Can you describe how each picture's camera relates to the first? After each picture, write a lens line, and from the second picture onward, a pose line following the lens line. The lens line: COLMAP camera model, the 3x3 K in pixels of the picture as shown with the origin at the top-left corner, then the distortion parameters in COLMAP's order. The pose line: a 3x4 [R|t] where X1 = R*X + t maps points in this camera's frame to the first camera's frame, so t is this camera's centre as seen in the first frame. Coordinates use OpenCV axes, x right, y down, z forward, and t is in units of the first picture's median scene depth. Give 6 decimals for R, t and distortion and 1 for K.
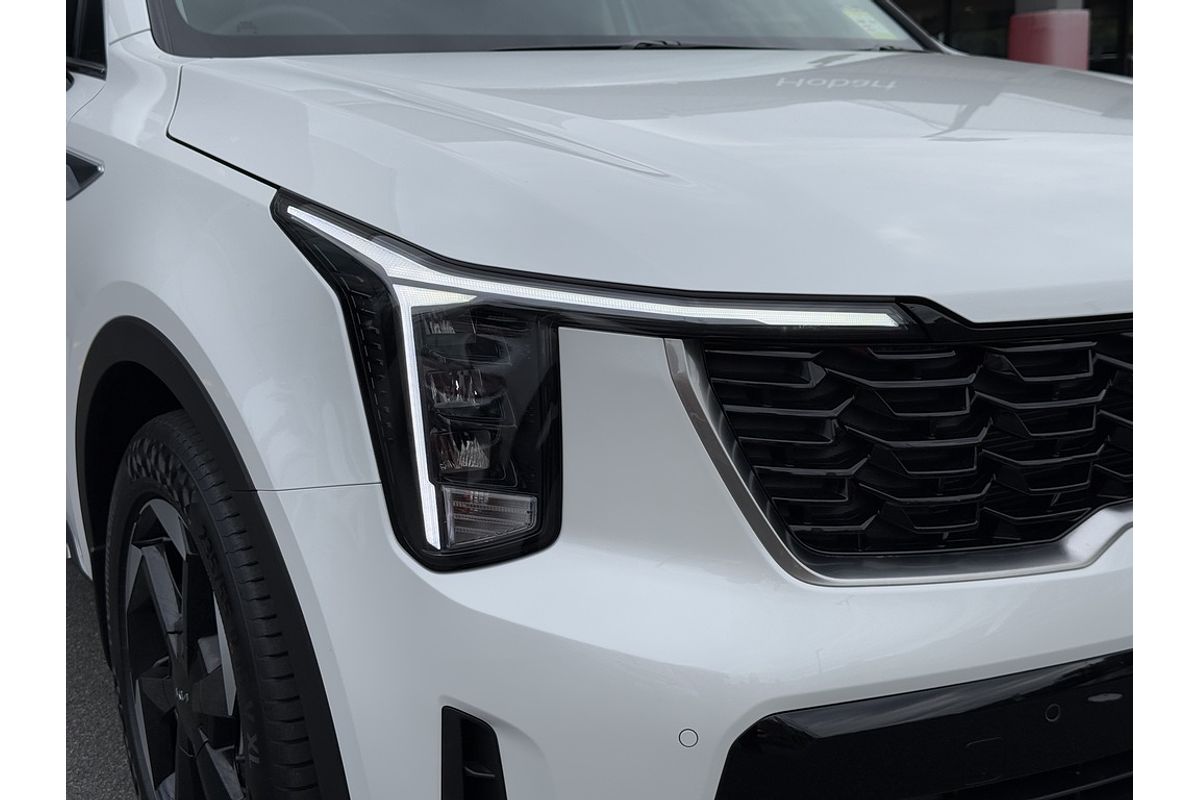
lens RADIAL K [[1515.9, 0, 598.0], [0, 1515.9, 405.7], [0, 0, 1]] dist [0.141638, 0.000000]
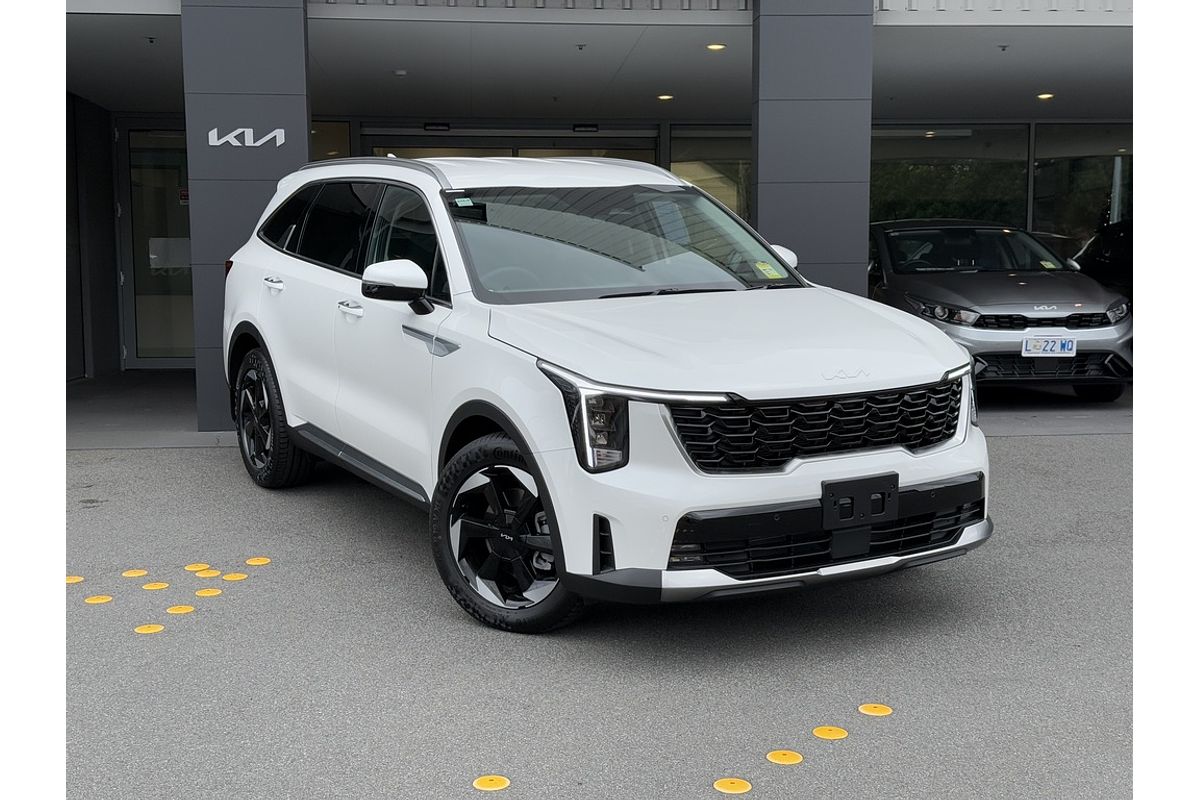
lens RADIAL K [[1515.9, 0, 604.9], [0, 1515.9, 409.7], [0, 0, 1]] dist [0.141638, 0.000000]
pose [[0.999172, 0.000858, -0.040680, 0.058928], [-0.003437, 0.997985, -0.063364, 0.181197], [0.040544, 0.063452, 0.997161, -2.358138]]
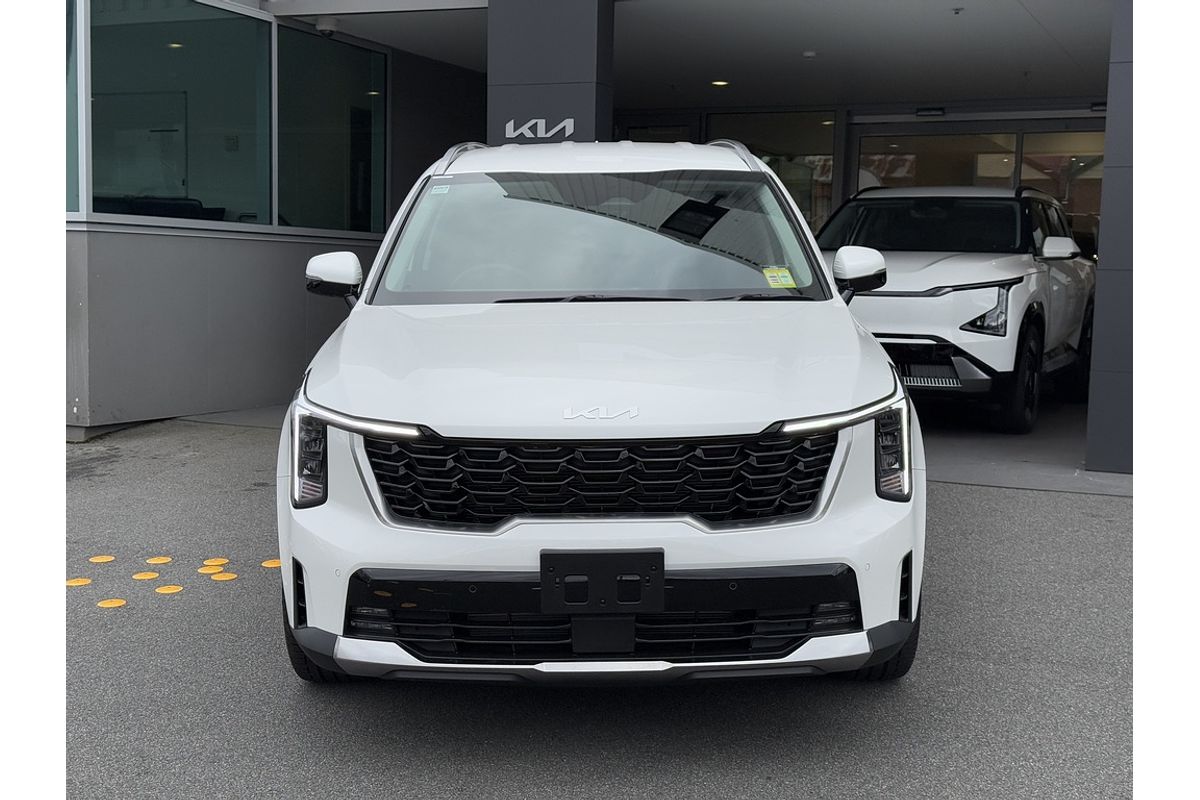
lens RADIAL K [[1515.9, 0, 589.9], [0, 1515.9, 401.9], [0, 0, 1]] dist [0.141638, 0.000000]
pose [[0.839065, 0.071478, -0.539316, 1.874095], [-0.108260, 0.993443, -0.036764, -0.042609], [0.533151, 0.089234, 0.841301, -1.113107]]
